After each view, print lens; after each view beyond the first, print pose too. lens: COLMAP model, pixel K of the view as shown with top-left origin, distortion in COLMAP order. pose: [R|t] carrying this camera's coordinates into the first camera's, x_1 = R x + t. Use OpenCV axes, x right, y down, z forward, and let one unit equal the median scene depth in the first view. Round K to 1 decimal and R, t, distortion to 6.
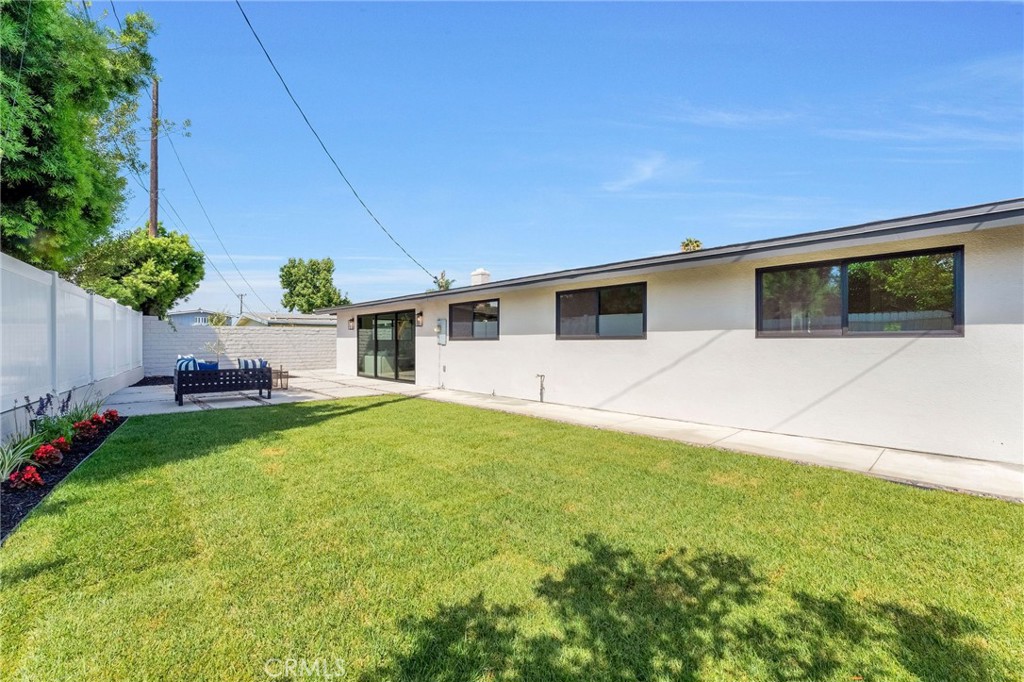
lens RADIAL K [[411.4, 0, 512.7], [0, 411.4, 341.3], [0, 0, 1]] dist [0.000305, -0.000521]
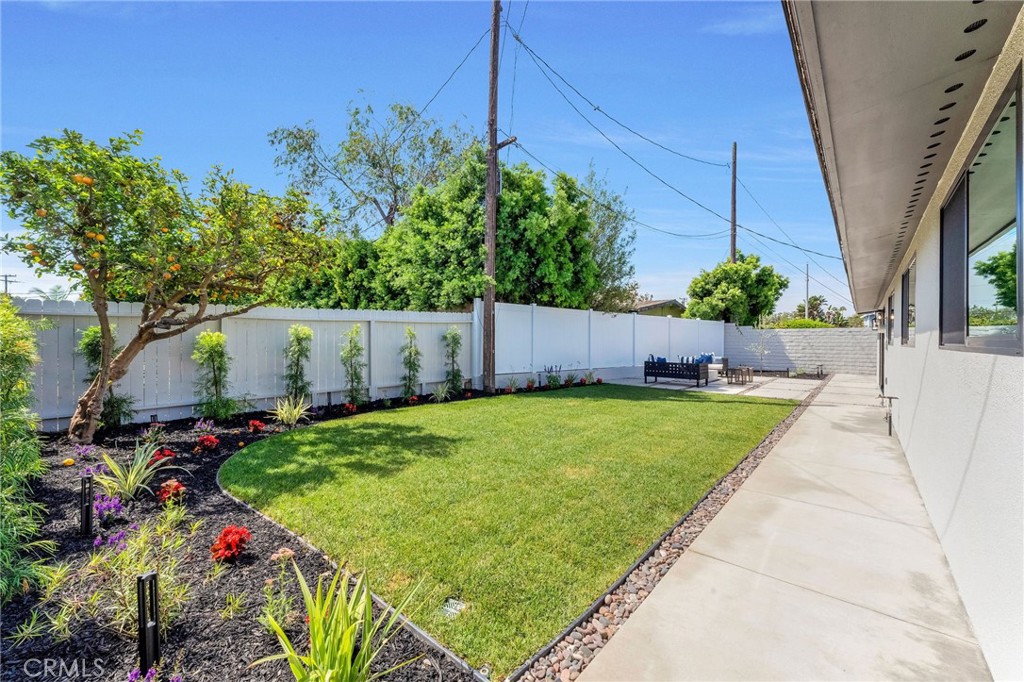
lens RADIAL K [[411.4, 0, 514.0], [0, 411.4, 341.7], [0, 0, 1]] dist [0.000305, -0.000521]
pose [[0.101657, 0.004782, -0.994808, 0.414207], [-0.003350, 0.999984, 0.004465, -0.005845], [0.994814, 0.002879, 0.101672, 0.181453]]
